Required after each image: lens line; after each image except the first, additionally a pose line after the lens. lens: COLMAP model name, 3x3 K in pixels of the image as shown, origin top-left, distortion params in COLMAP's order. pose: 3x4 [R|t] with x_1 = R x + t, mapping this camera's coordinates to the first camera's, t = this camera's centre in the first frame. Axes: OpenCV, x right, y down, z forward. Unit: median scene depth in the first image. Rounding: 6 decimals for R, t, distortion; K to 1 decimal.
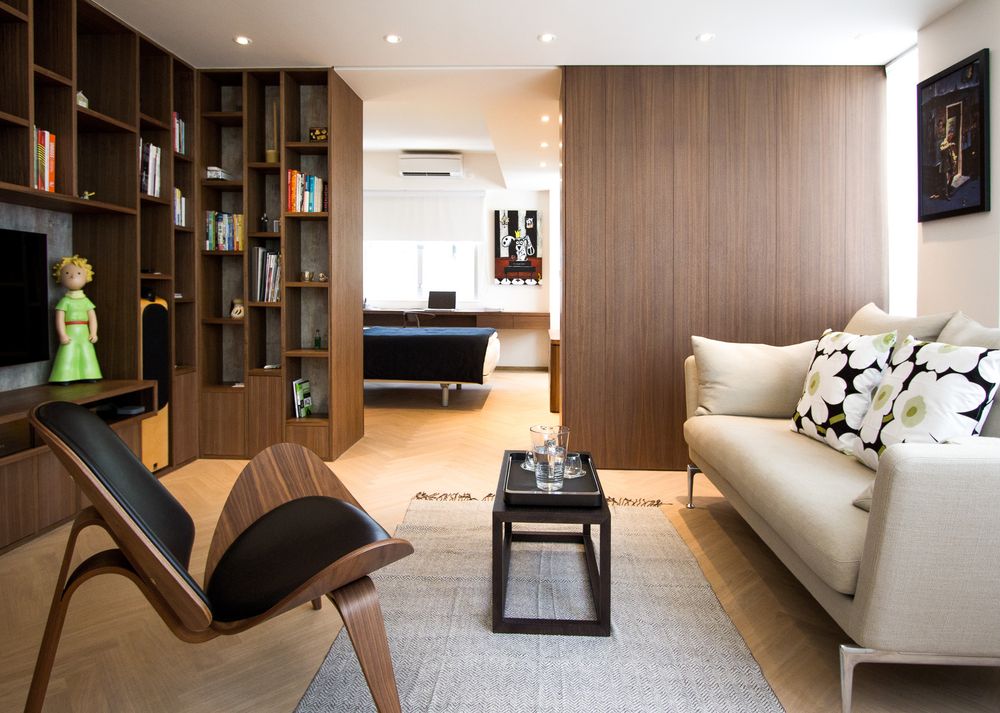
lens RADIAL K [[687.1, 0, 518.6], [0, 687.1, 302.8], [0, 0, 1]] dist [0.003492, 0.007417]
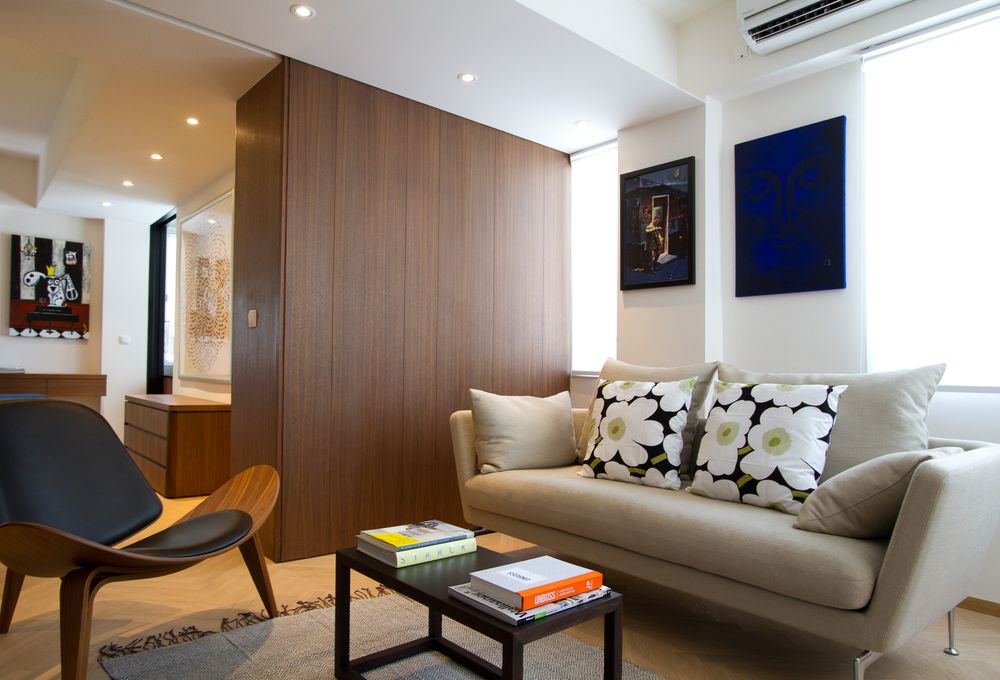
lens RADIAL K [[644.0, 0, 571.0], [0, 644.0, 358.1], [0, 0, 1]] dist [-0.010079, 0.003385]
pose [[0.702121, 0.019836, 0.711781, -0.282144], [-0.004378, 0.999713, -0.023541, 0.027485], [-0.712044, 0.013412, 0.702006, 0.303126]]
